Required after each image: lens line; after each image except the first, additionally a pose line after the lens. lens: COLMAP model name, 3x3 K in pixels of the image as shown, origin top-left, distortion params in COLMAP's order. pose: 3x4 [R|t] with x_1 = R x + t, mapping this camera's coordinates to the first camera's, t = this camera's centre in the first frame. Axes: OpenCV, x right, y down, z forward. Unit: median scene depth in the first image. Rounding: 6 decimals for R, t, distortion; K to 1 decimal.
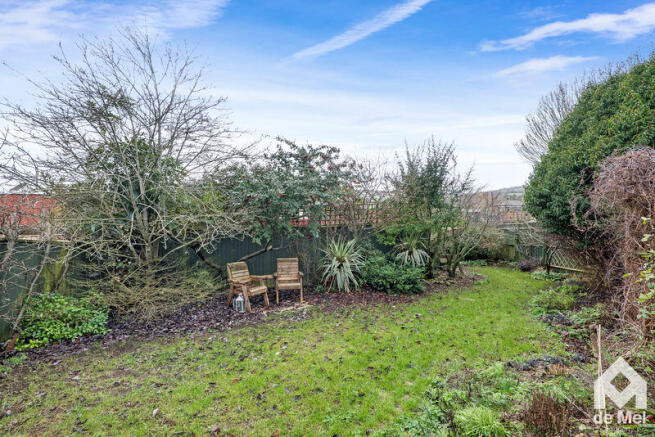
lens RADIAL K [[308.1, 0, 326.3], [0, 308.1, 217.5], [0, 0, 1]] dist [-0.000847, -0.000145]
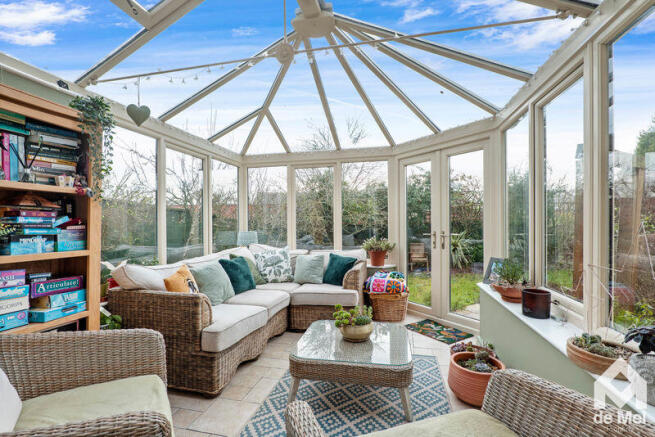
lens RADIAL K [[308.1, 0, 329.3], [0, 308.1, 220.9], [0, 0, 1]] dist [-0.000847, -0.000145]
pose [[0.949857, -0.007183, -0.312603, -0.060373], [0.009092, 0.999948, 0.004649, 0.013345], [0.312553, -0.007258, 0.949873, -0.548016]]
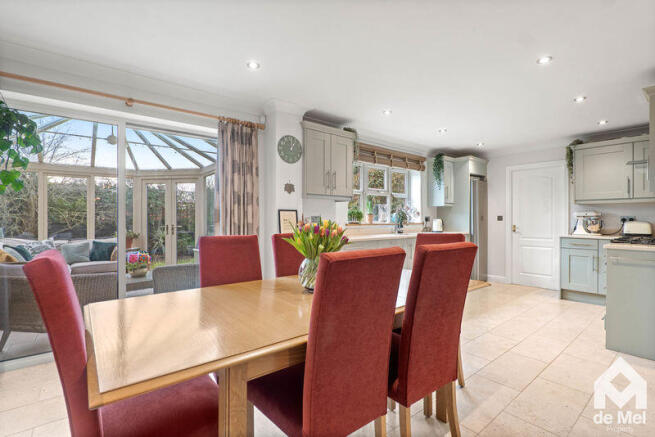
lens RADIAL K [[308.1, 0, 330.4], [0, 308.1, 218.0], [0, 0, 1]] dist [-0.000847, -0.000145]
pose [[0.827551, -0.003463, 0.561379, -0.370203], [-0.000557, 0.999975, 0.006989, -0.001859], [-0.561390, -0.006096, 0.827529, -1.921643]]
